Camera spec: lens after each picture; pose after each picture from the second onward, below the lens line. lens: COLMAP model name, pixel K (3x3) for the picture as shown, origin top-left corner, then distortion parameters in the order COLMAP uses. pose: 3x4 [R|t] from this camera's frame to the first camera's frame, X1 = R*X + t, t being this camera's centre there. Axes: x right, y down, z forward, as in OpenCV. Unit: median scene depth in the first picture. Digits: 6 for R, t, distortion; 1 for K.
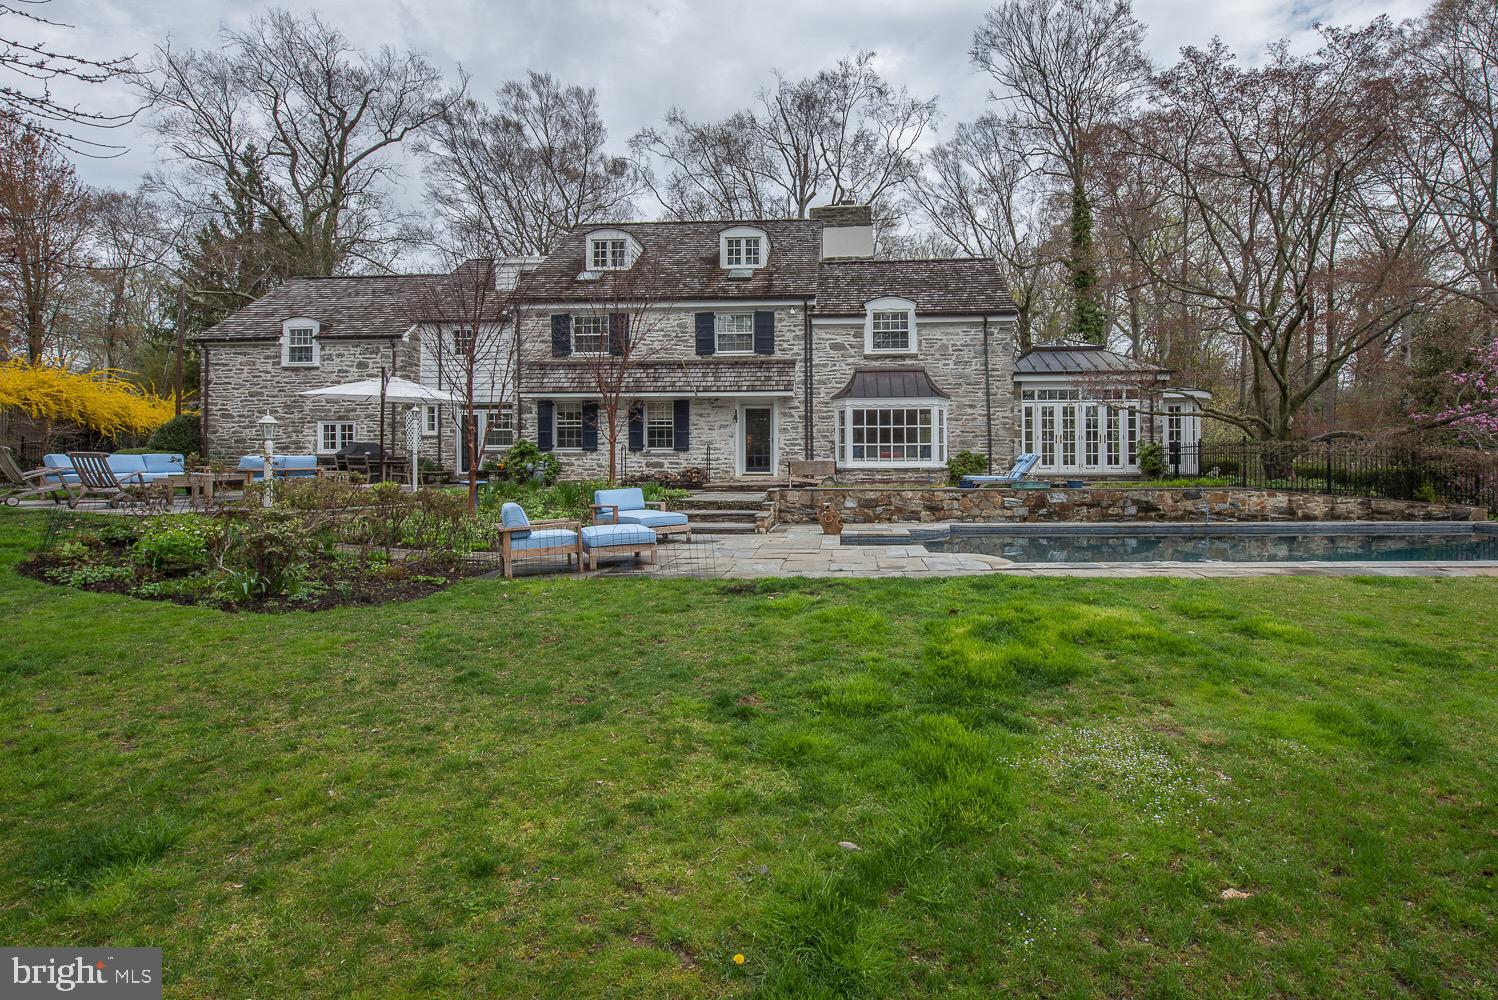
lens RADIAL K [[691.5, 0, 795.0], [0, 691.5, 466.2], [0, 0, 1]] dist [-0.011289, -0.000011]
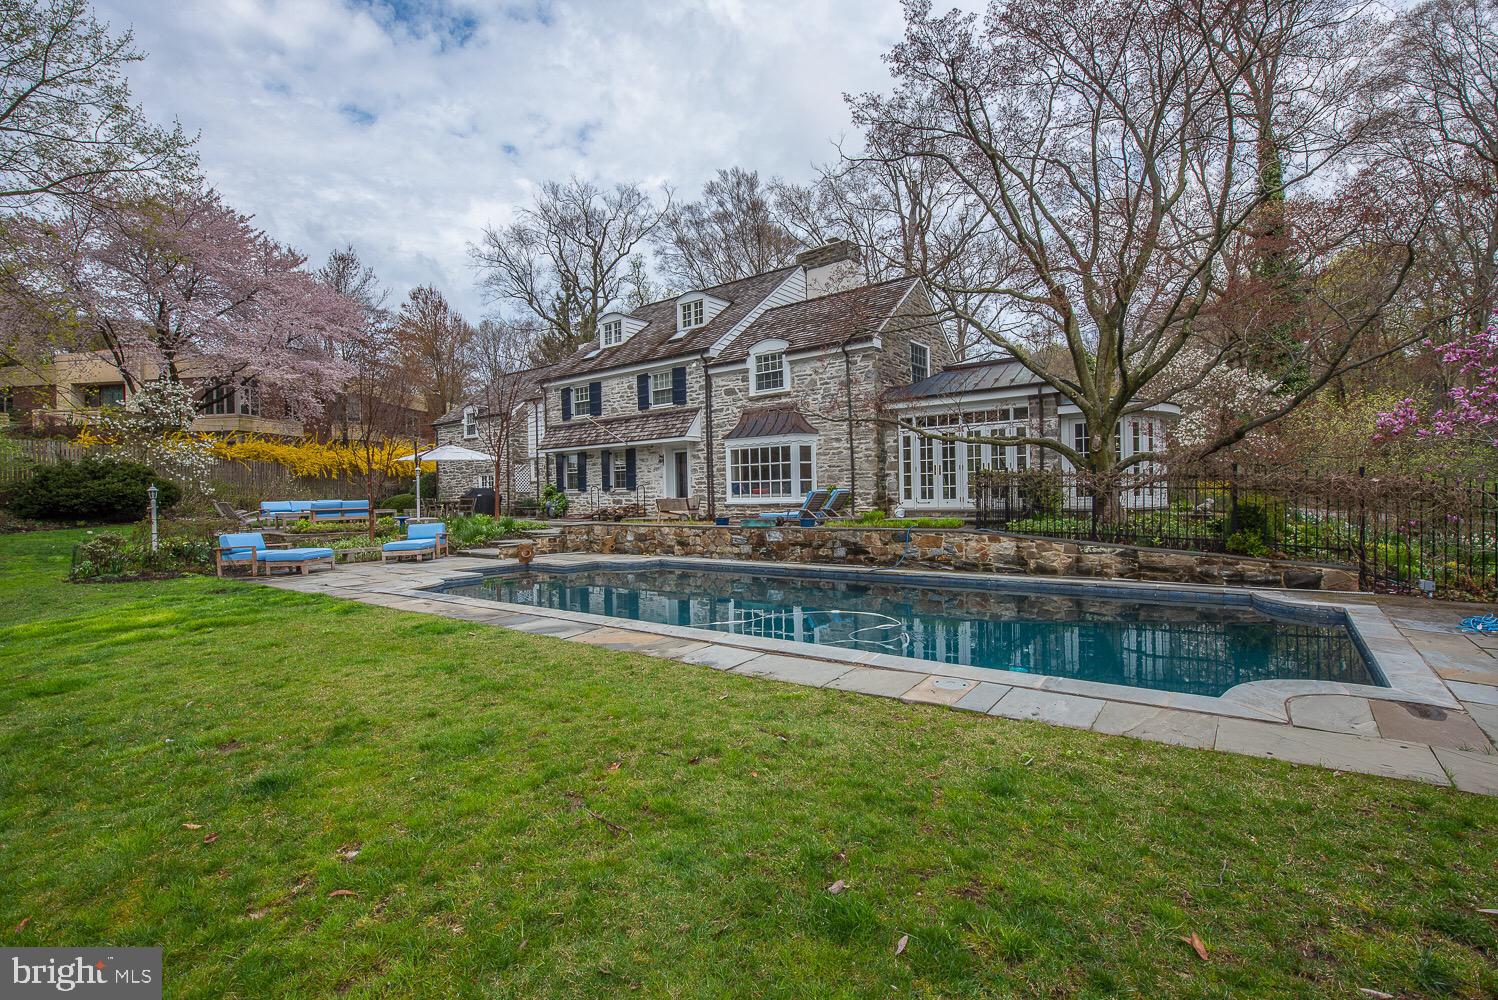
lens RADIAL K [[658.1, 0, 749.0], [0, 658.1, 500.0], [0, 0, 1]] dist [-0.001726, -0.000144]
pose [[0.826292, -0.008188, -0.563182, 0.666926], [0.013787, 0.999889, 0.005692, -0.008872], [0.563073, -0.012468, 0.826313, 0.161384]]
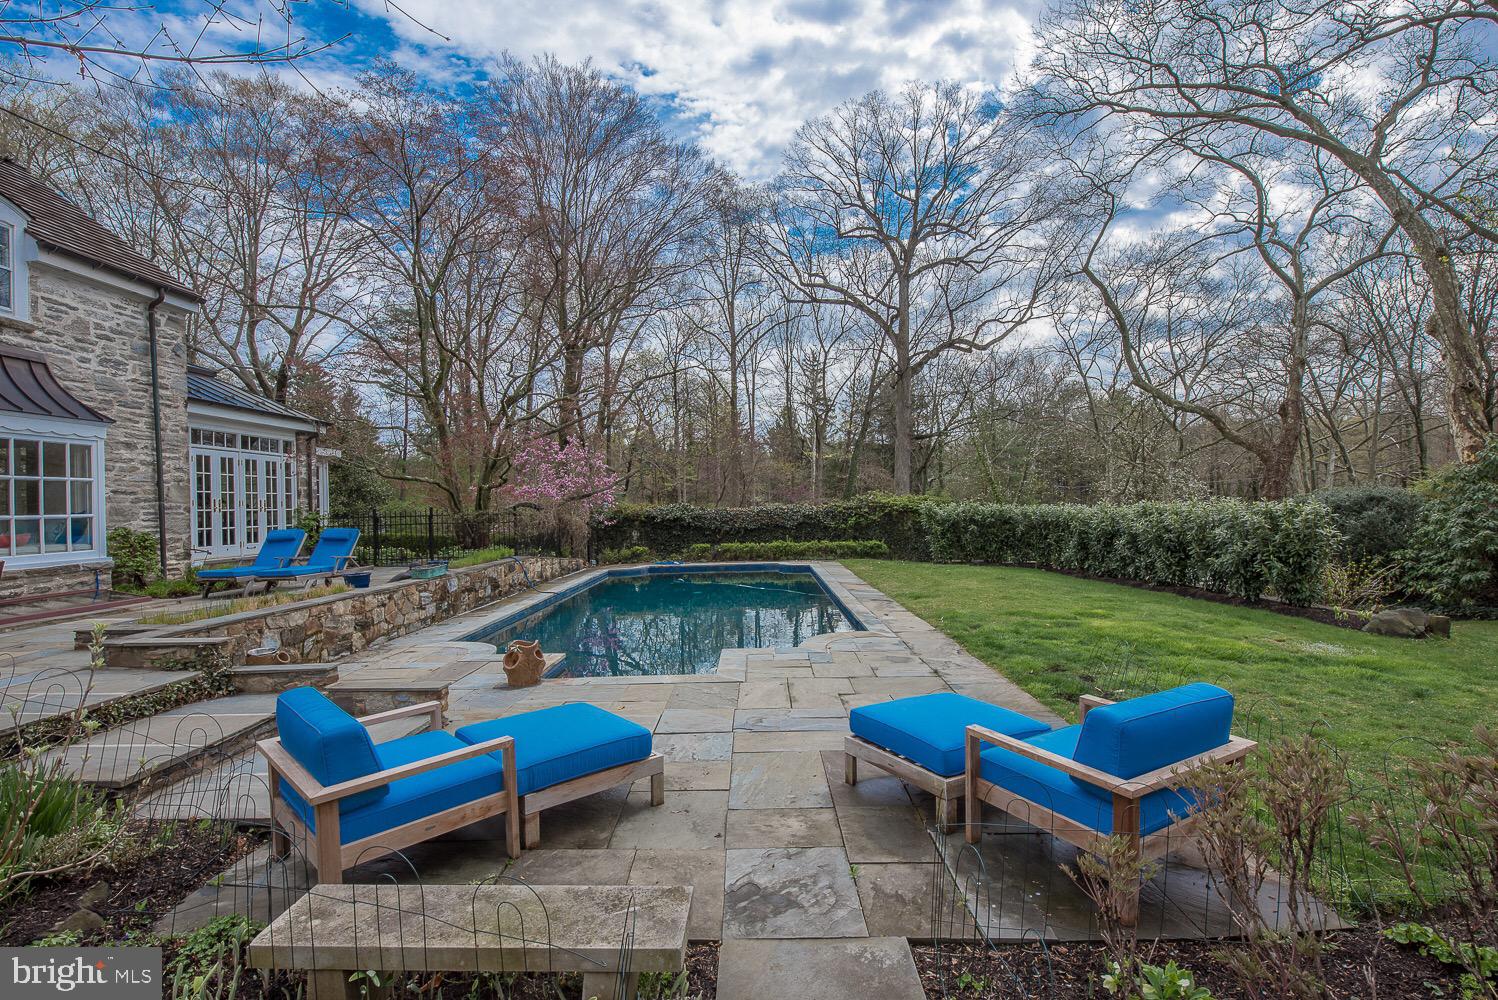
lens RADIAL K [[728.0, 0, 749.0], [0, 728.0, 500.0], [0, 0, 1]] dist [-0.005080, -0.001117]
pose [[-0.025043, 0.011724, 0.999618, -0.326354], [0.032050, 0.999427, -0.010918, -0.021634], [-0.999172, 0.031764, -0.025405, 0.521005]]
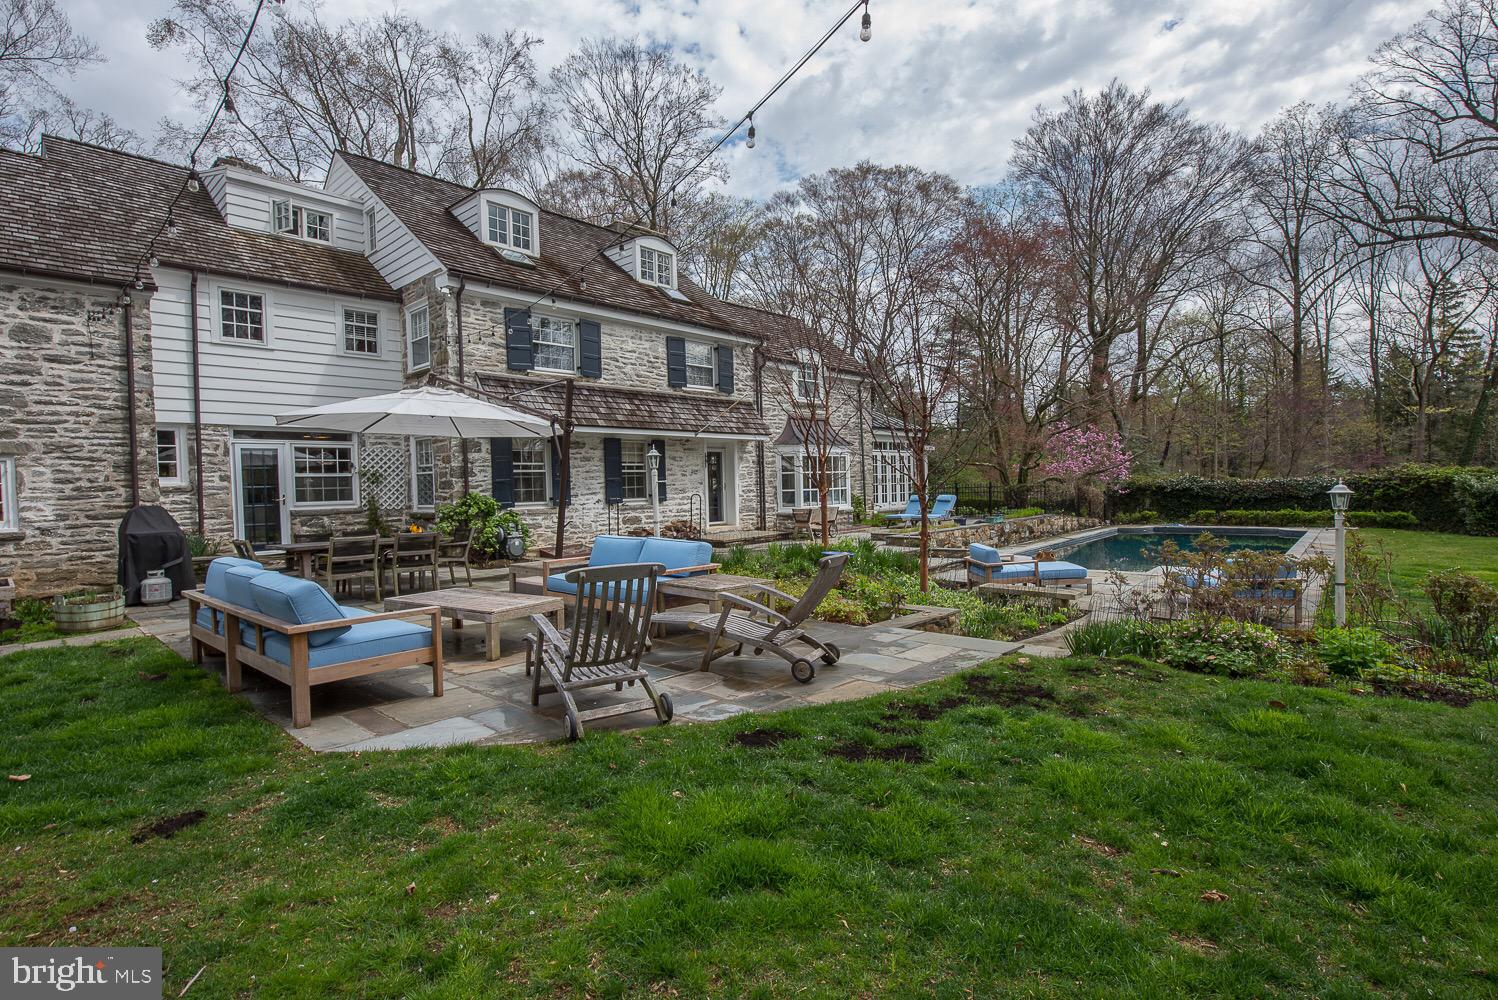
lens RADIAL K [[728.0, 0, 749.0], [0, 728.0, 500.0], [0, 0, 1]] dist [-0.005080, -0.001117]
pose [[0.628834, -0.031315, 0.776909, -0.779961], [0.031431, 0.999396, 0.014842, -0.034098], [-0.776904, 0.015086, 0.629438, 0.375890]]
